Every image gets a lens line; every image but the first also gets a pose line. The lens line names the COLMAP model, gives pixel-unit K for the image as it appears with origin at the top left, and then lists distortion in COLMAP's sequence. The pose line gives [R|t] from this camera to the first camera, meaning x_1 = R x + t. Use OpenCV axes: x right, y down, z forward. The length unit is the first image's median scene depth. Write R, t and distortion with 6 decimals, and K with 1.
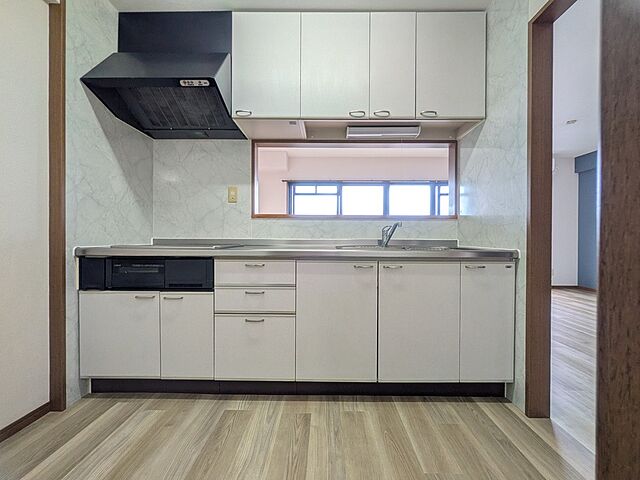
lens RADIAL K [[254.8, 0, 323.2], [0, 254.8, 239.2], [0, 0, 1]] dist [-0.003438, 0.000851]
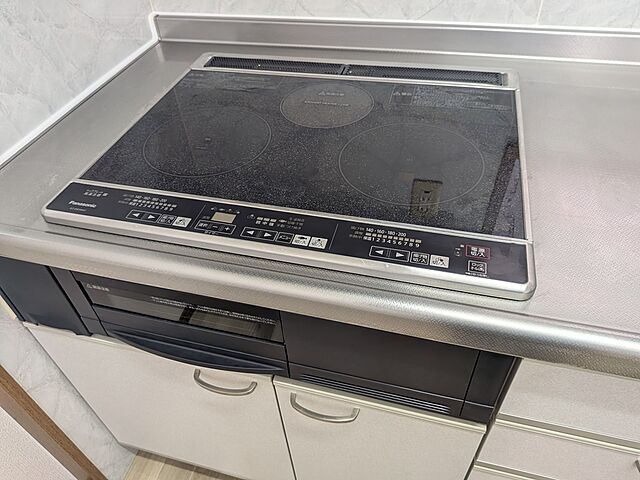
lens RADIAL K [[478.8, 0, 314.8], [0, 478.8, 239.0], [0, 0, 1]] dist [-0.019034, -0.004971]
pose [[0.962225, 0.136800, -0.235391, -0.514554], [0.060853, 0.734656, 0.675705, -0.239431], [0.265368, -0.664505, 0.698579, 0.781458]]
